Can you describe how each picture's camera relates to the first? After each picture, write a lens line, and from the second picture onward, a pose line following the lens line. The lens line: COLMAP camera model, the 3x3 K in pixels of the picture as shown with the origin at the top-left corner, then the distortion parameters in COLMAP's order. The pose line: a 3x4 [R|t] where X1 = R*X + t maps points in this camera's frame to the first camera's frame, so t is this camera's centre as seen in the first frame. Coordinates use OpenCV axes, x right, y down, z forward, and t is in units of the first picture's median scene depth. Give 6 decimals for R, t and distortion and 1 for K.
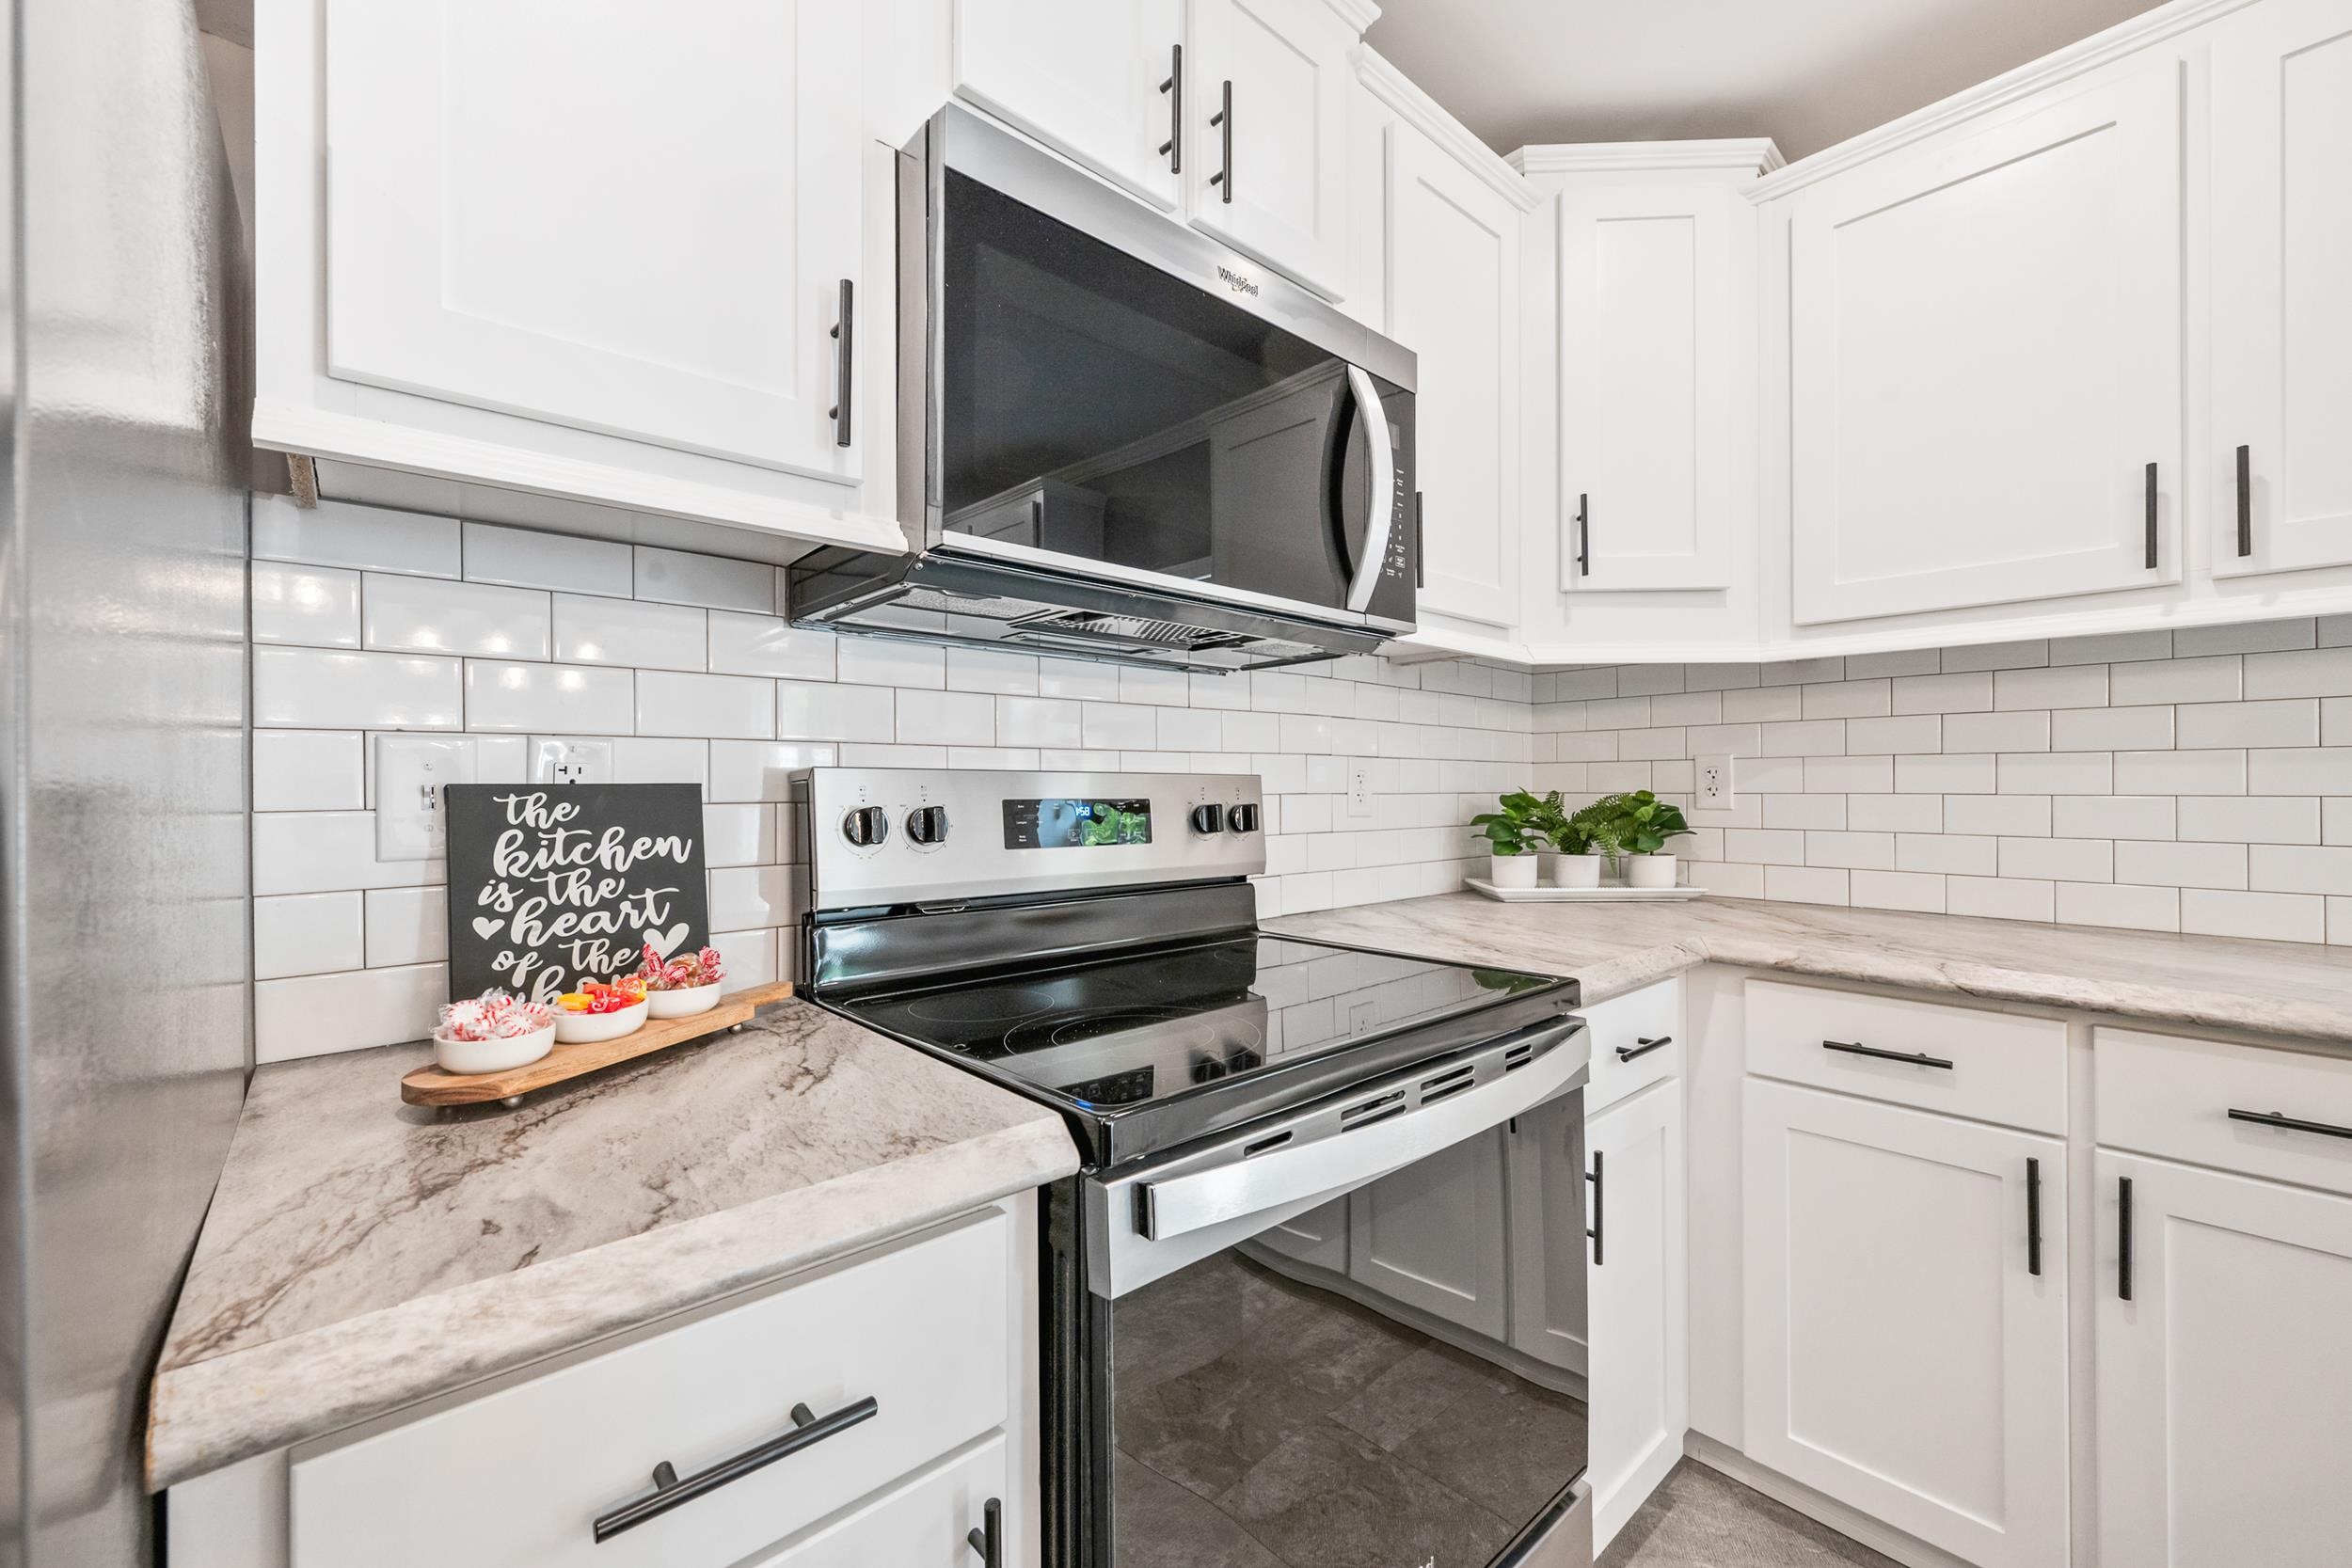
lens RADIAL K [[951.9, 0, 1176.9], [0, 951.9, 777.3], [0, 0, 1]] dist [0.000955, 0.000238]
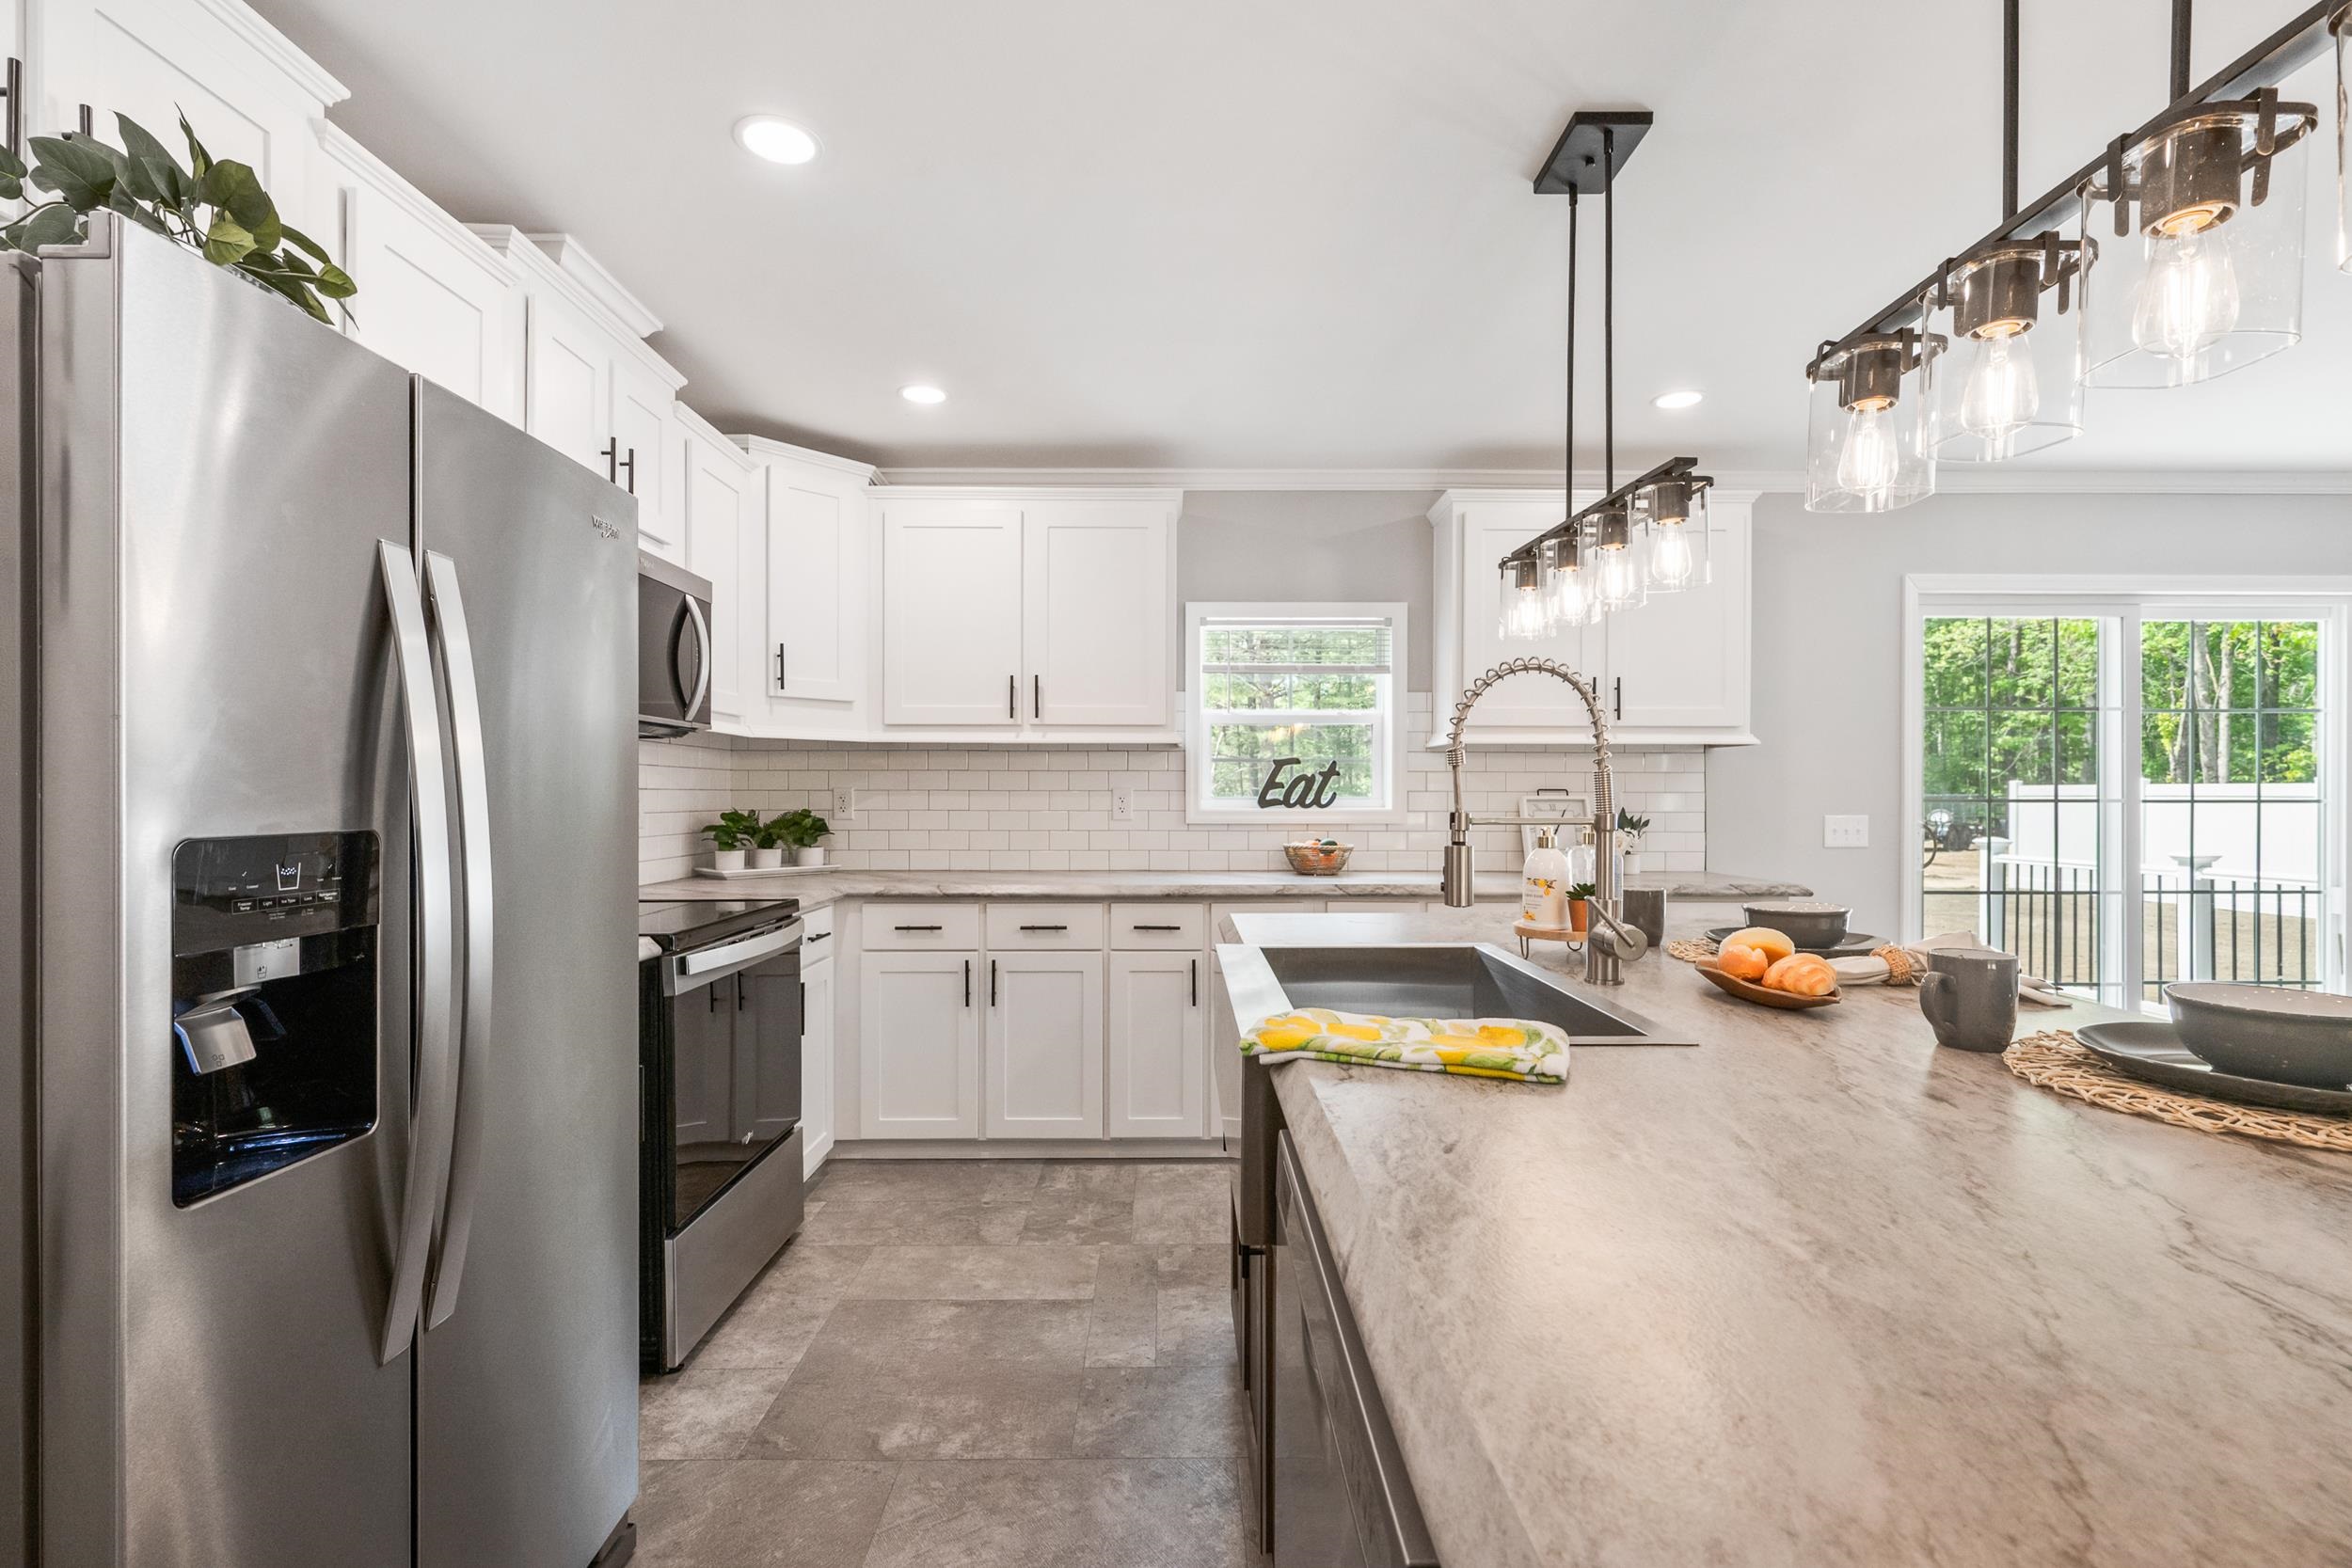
lens RADIAL K [[1065.8, 0, 1178.8], [0, 1065.8, 789.2], [0, 0, 1]] dist [0.000358, 0.000013]
pose [[0.663671, 0.005845, 0.748001, -0.613190], [-0.010581, 0.999943, 0.001575, -0.040028], [-0.747949, -0.008960, 0.663695, -0.944556]]
